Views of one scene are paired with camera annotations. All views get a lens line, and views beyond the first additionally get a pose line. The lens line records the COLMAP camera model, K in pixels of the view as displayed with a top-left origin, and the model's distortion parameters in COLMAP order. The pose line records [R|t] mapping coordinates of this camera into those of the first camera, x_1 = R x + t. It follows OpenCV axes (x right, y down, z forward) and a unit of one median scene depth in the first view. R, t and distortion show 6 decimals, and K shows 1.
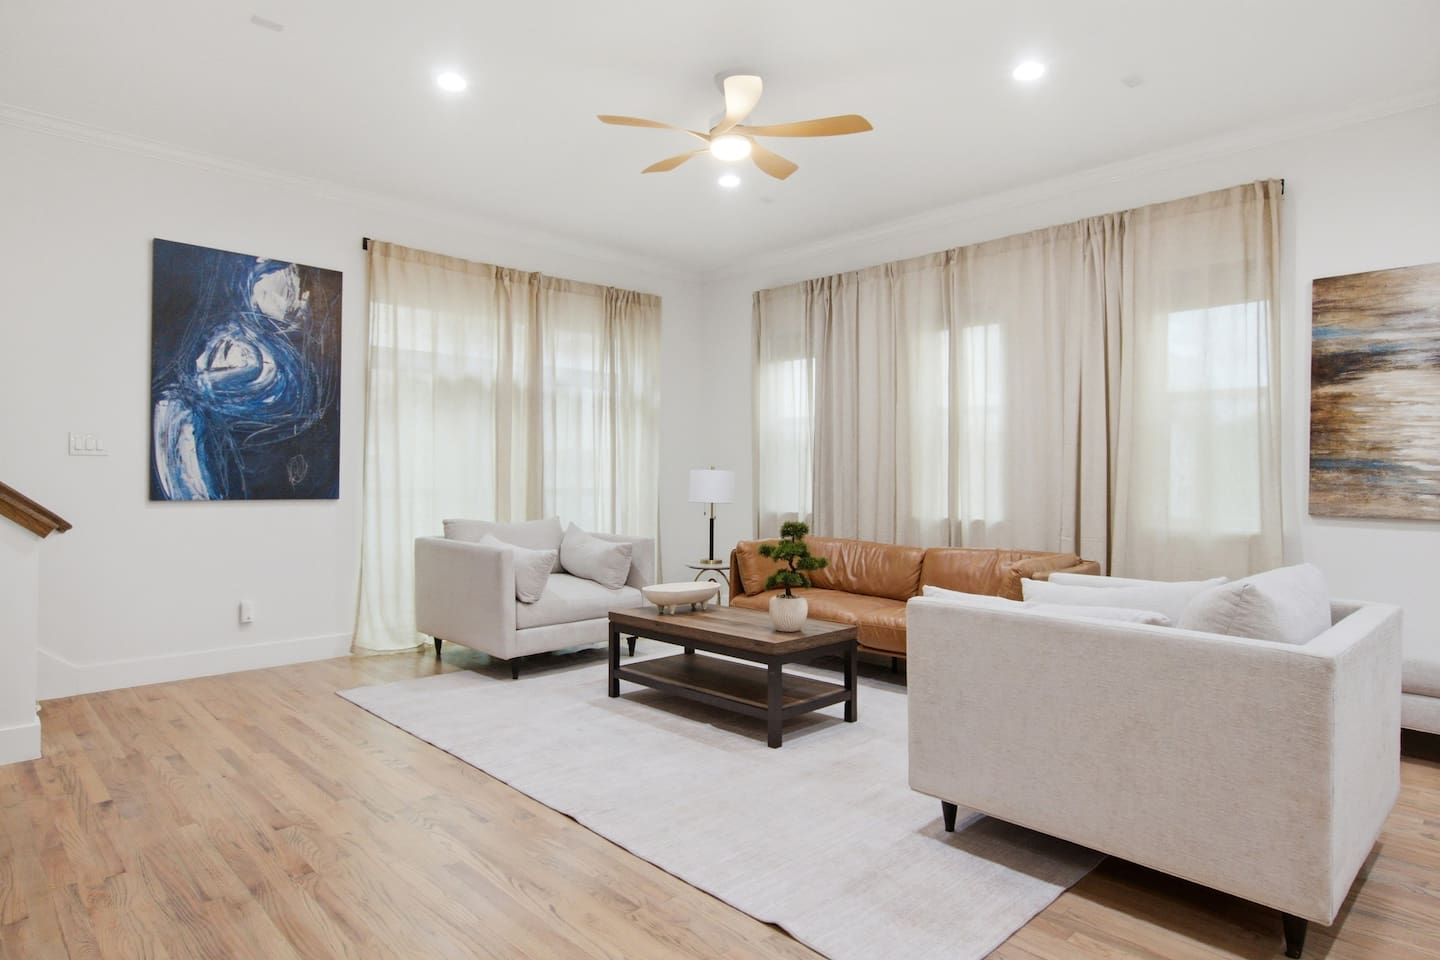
lens RADIAL K [[822.3, 0, 726.9], [0, 822.3, 452.3], [0, 0, 1]] dist [-0.002660, 0.006113]
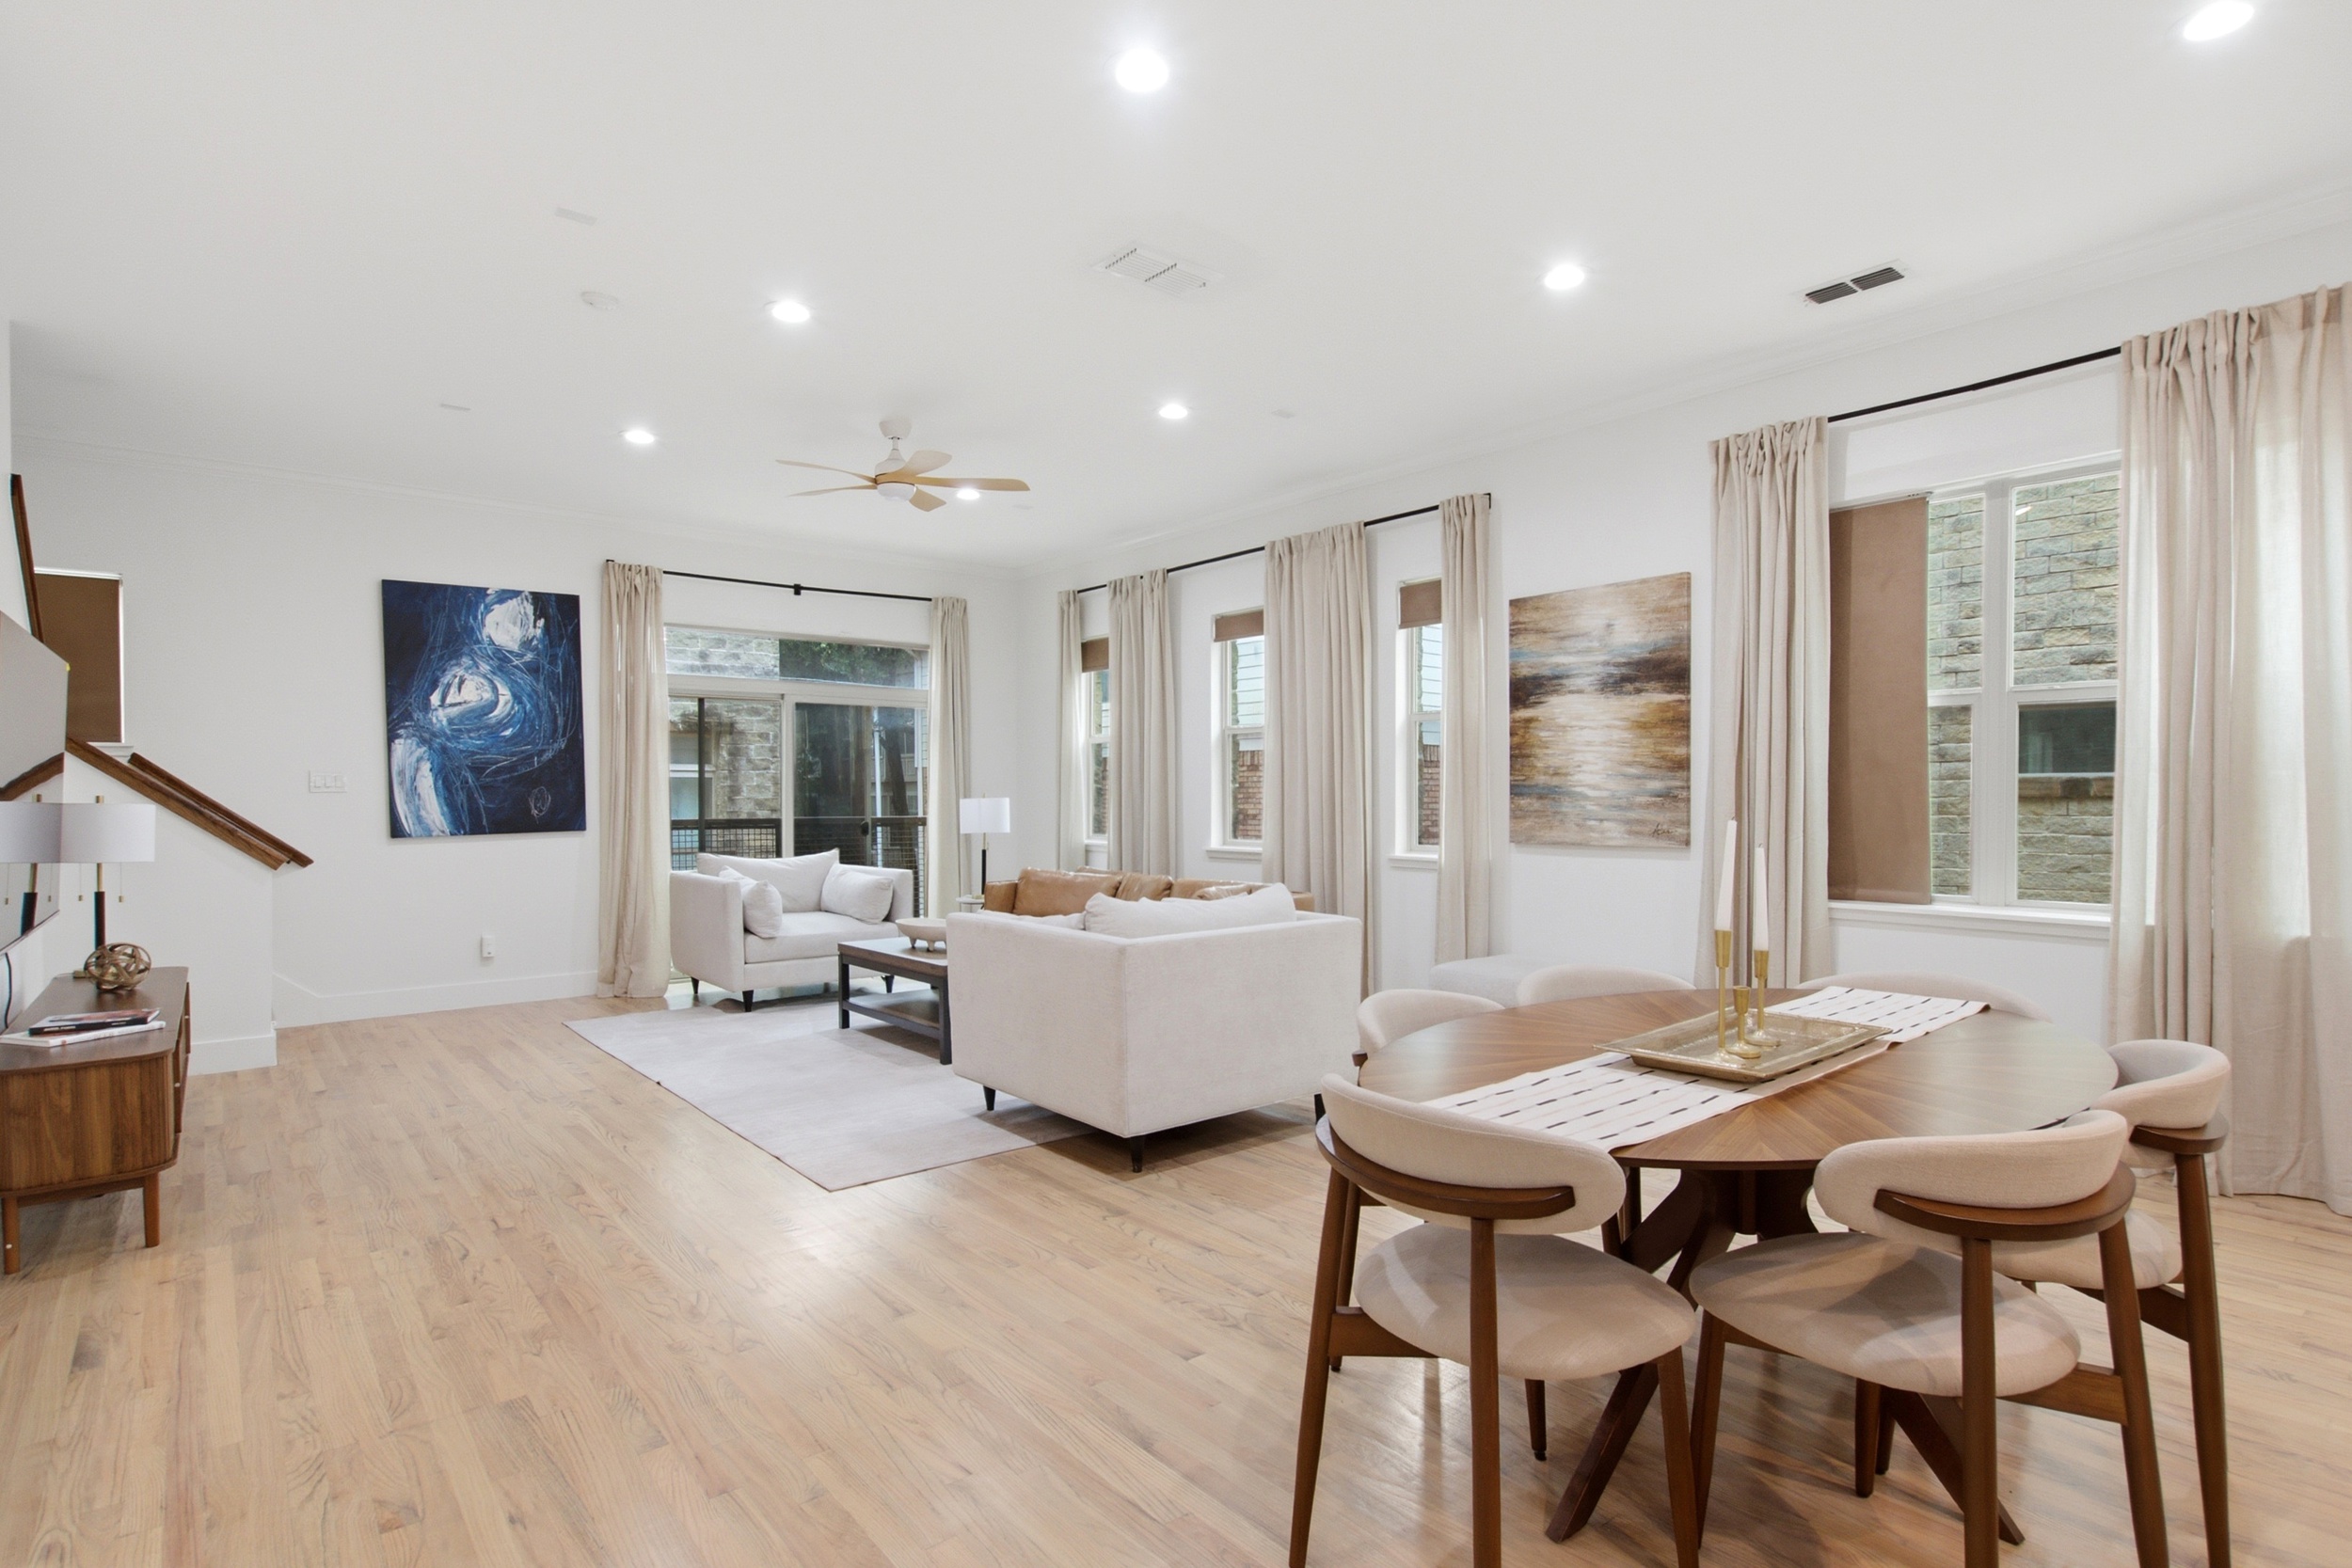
lens RADIAL K [[1166.3, 0, 1183.3], [0, 1166.3, 795.6], [0, 0, 1]] dist [0.020604, 0.002807]
pose [[0.996999, -0.012351, -0.076419, 0.373160], [0.015146, 0.999233, 0.036103, -0.029472], [0.075915, -0.037153, 0.996422, -0.355432]]
